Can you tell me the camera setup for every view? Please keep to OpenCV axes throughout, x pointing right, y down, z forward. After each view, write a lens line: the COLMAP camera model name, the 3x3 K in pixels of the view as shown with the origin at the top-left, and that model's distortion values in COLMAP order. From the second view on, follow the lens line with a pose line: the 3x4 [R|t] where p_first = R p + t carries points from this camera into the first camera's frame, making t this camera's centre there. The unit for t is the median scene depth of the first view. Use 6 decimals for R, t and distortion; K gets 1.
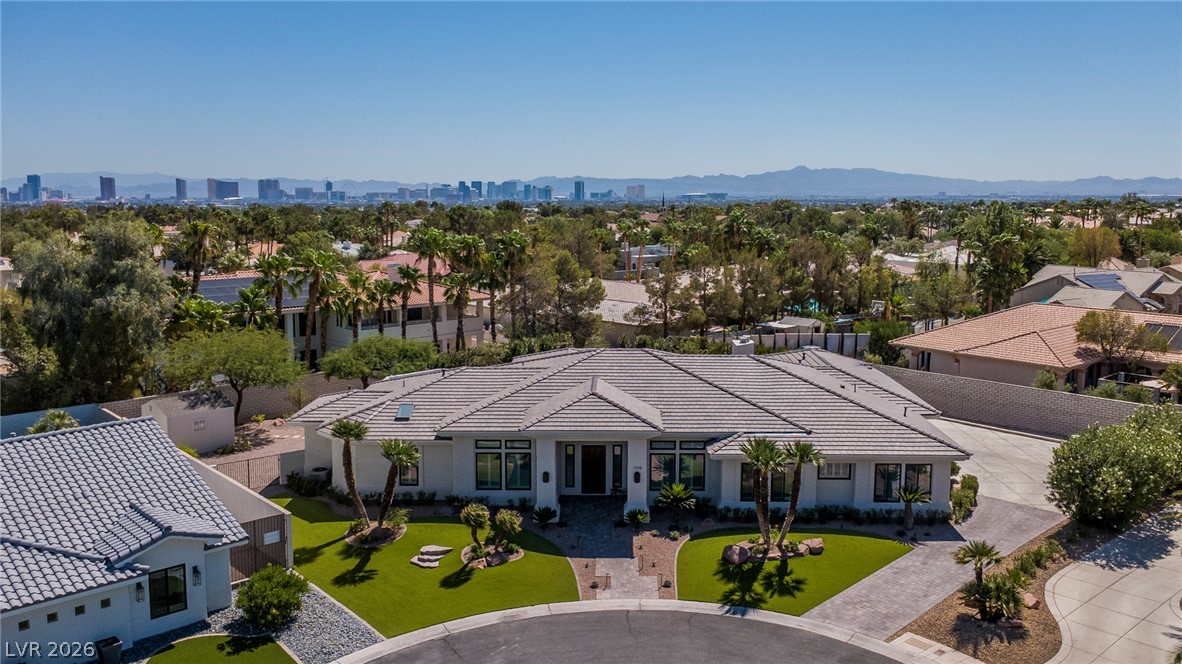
lens RADIAL K [[944.2, 0, 586.3], [0, 944.2, 326.1], [0, 0, 1]] dist [0.033645, -0.004514]
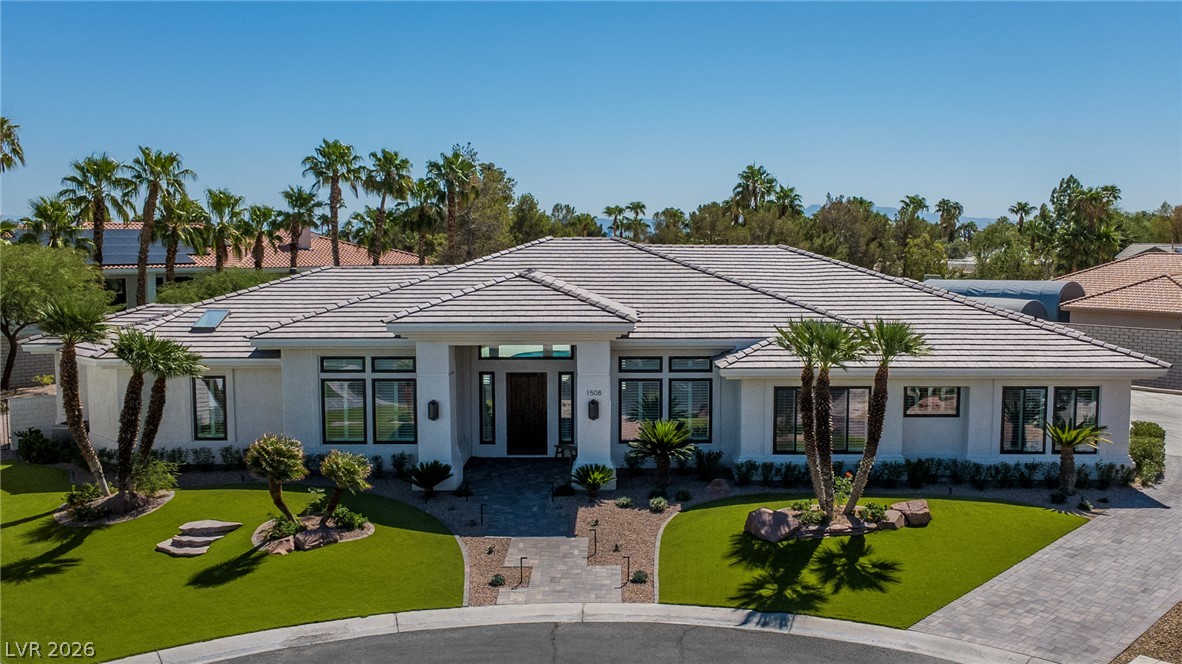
lens RADIAL K [[1044.4, 0, 602.6], [0, 1044.4, 335.3], [0, 0, 1]] dist [0.052301, -0.053486]
pose [[0.999807, -0.004601, 0.019078, 0.051562], [0.005286, 0.999339, -0.035969, 0.149372], [-0.018900, 0.036063, 0.999171, 0.393894]]
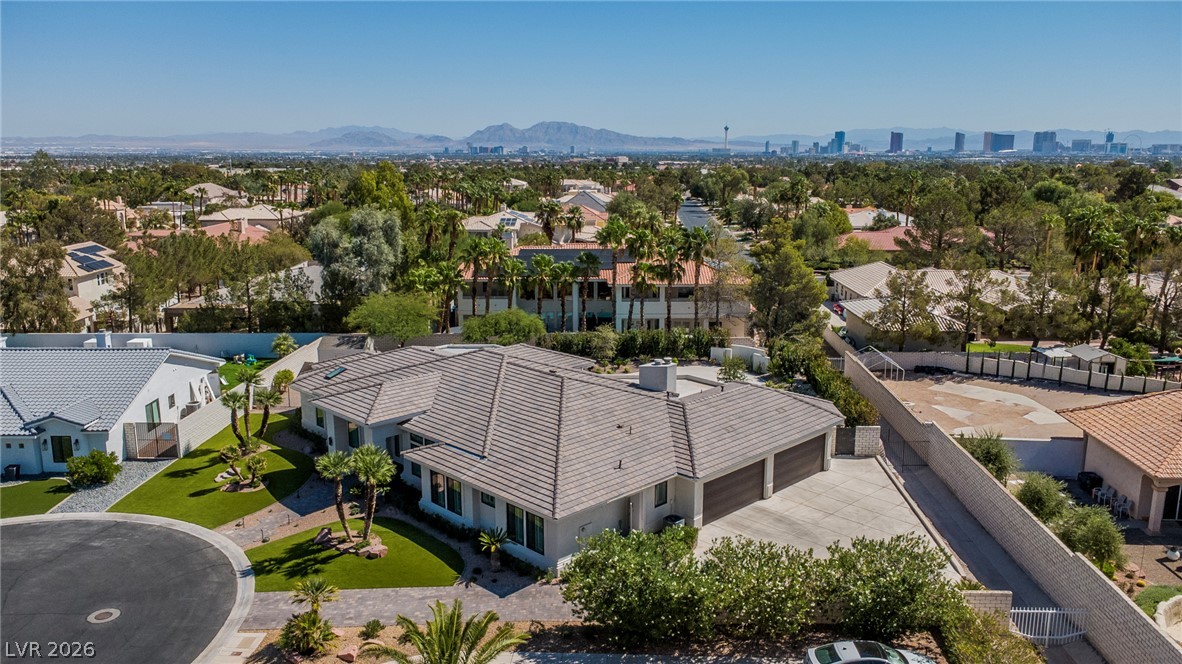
lens RADIAL K [[901.8, 0, 593.4], [0, 901.8, 328.5], [0, 0, 1]] dist [0.000337, -0.005357]
pose [[0.714770, 0.130215, -0.687130, 1.083945], [-0.088767, 0.991459, 0.095549, -0.141897], [0.693703, -0.007301, 0.720224, 0.418160]]
